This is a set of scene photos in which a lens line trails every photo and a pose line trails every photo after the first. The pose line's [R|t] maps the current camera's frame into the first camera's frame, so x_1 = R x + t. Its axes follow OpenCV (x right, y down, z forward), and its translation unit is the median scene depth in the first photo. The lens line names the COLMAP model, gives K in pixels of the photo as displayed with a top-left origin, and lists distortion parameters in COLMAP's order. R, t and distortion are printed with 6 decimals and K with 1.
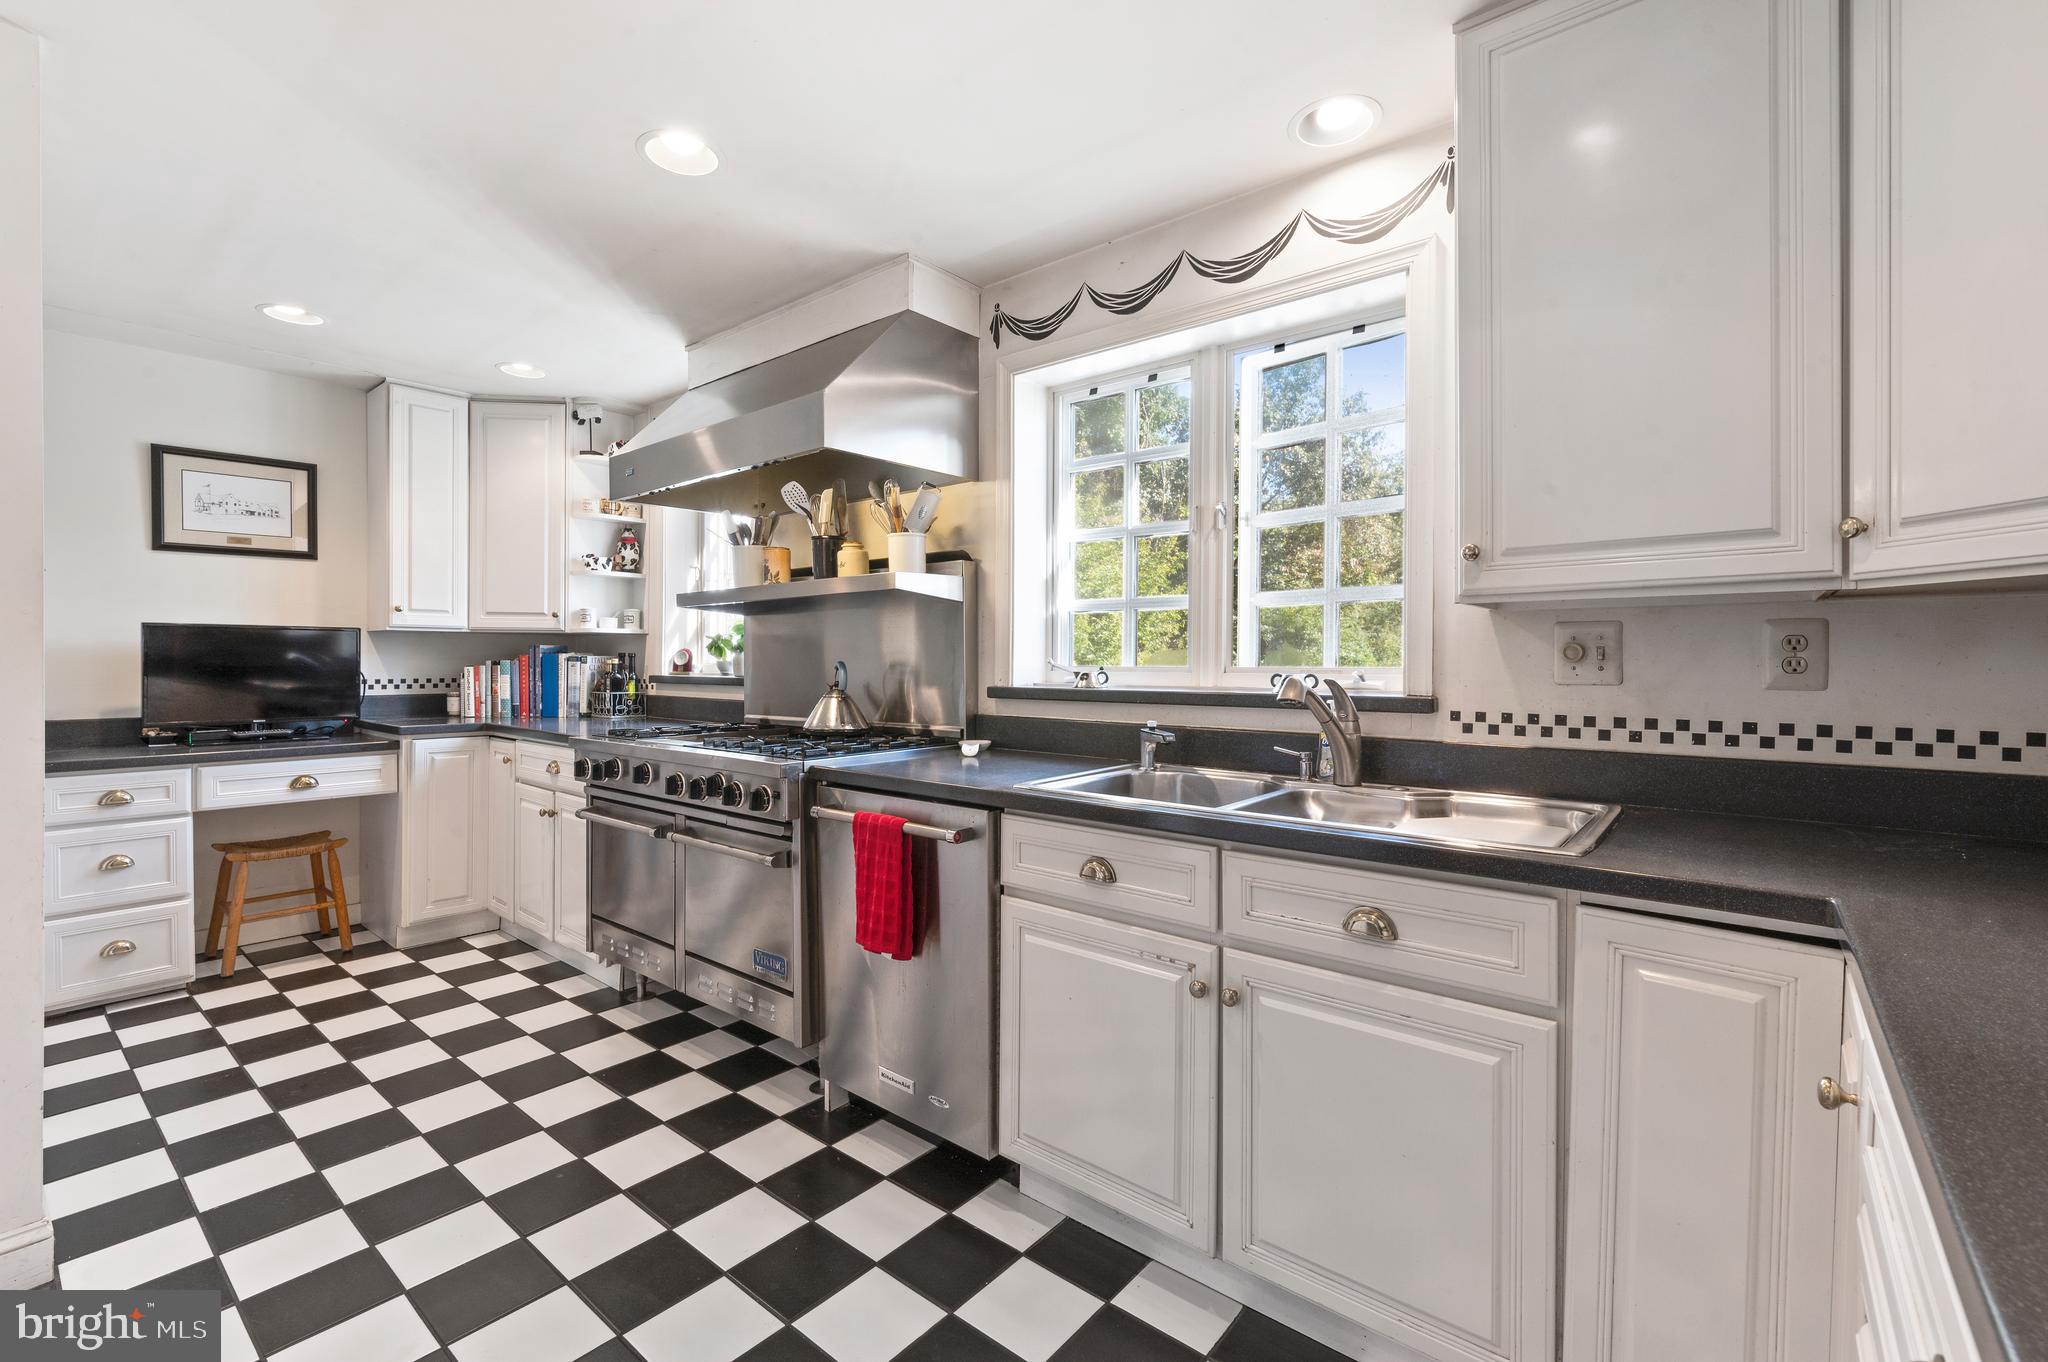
lens RADIAL K [[885.2, 0, 1019.9], [0, 885.2, 665.8], [0, 0, 1]] dist [0.003205, -0.001838]
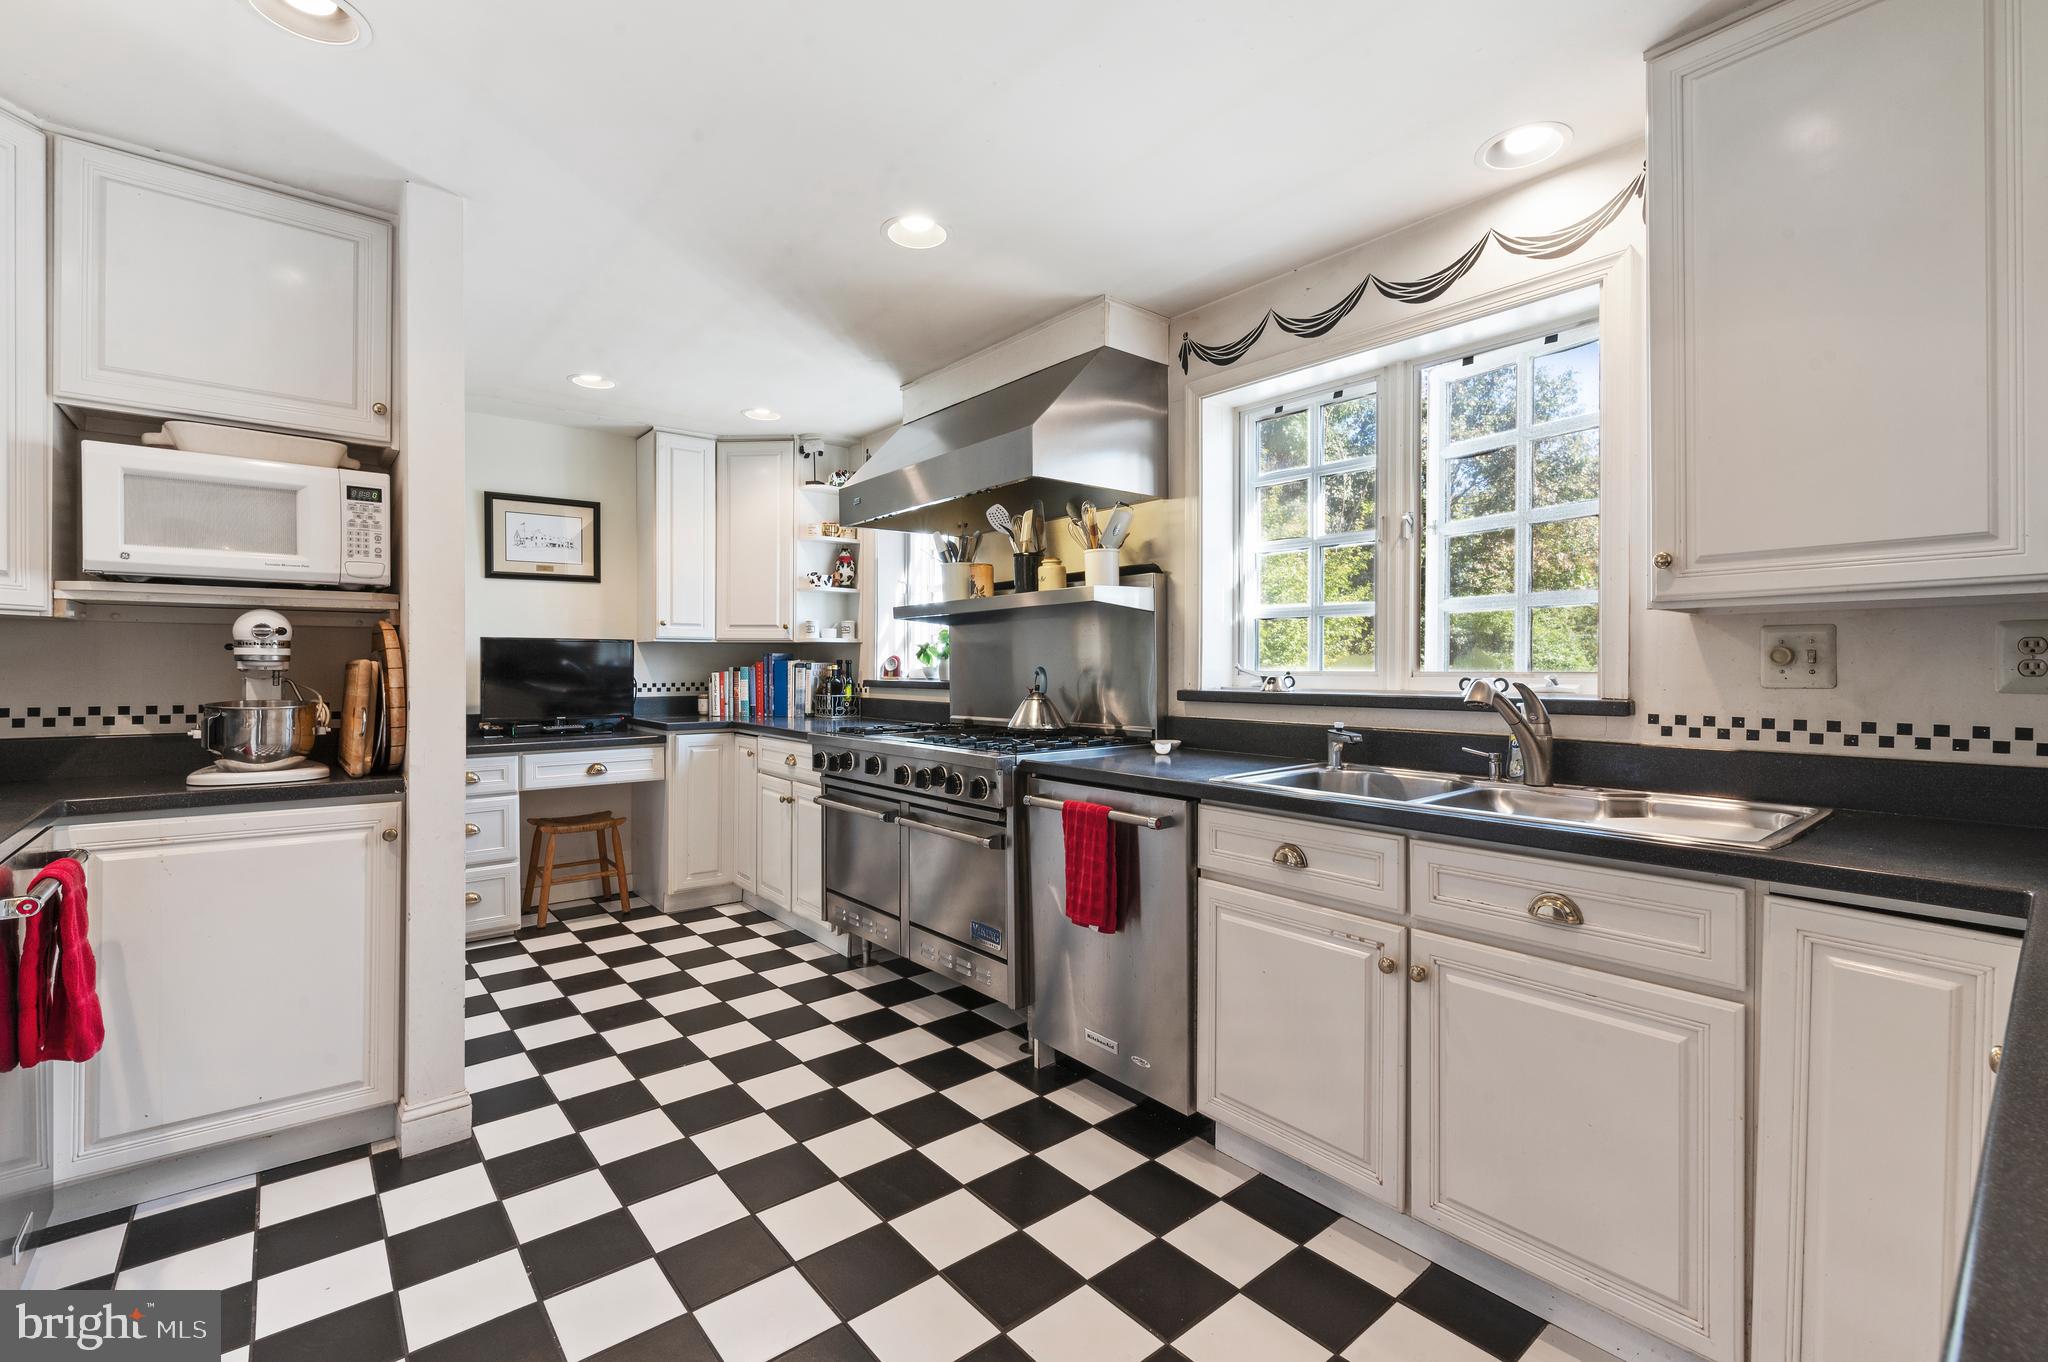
lens RADIAL K [[885.2, 0, 1029.4], [0, 885.2, 670.1], [0, 0, 1]] dist [0.003205, -0.001838]
pose [[0.983663, -0.002350, -0.180002, -0.023603], [0.002205, 0.999997, -0.001008, 0.000161], [0.180004, 0.000595, 0.983666, -0.104849]]
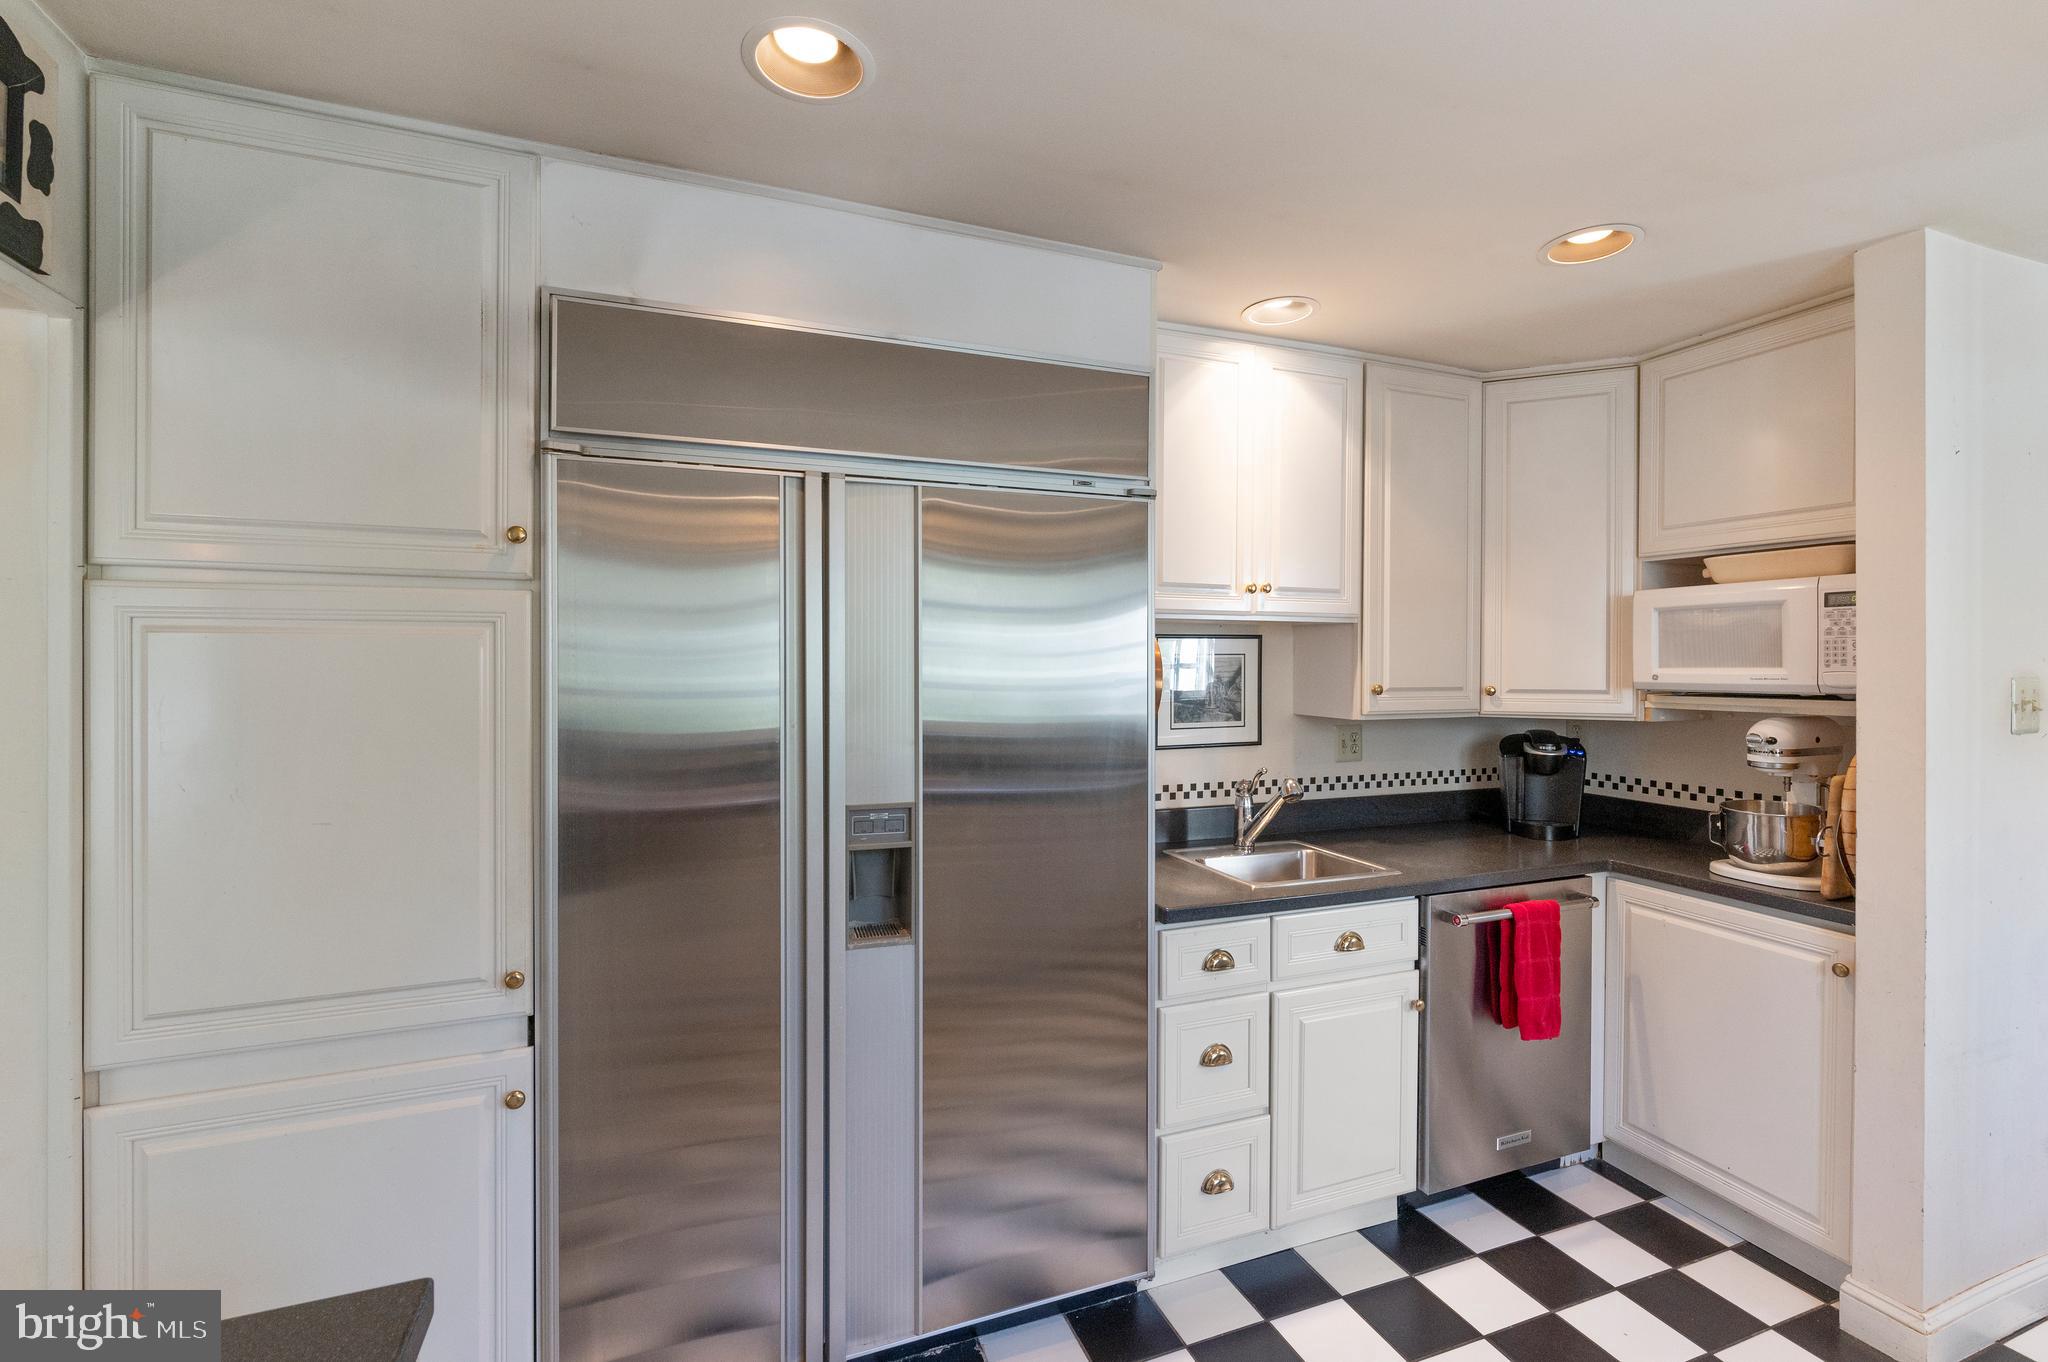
lens RADIAL K [[885.2, 0, 1024.5], [0, 885.2, 671.2], [0, 0, 1]] dist [0.003205, -0.001838]
pose [[-0.493776, -0.002597, -0.869585, 0.508493], [-0.008726, 0.999960, 0.001969, -0.195859], [0.869545, 0.008561, -0.493779, 0.816566]]
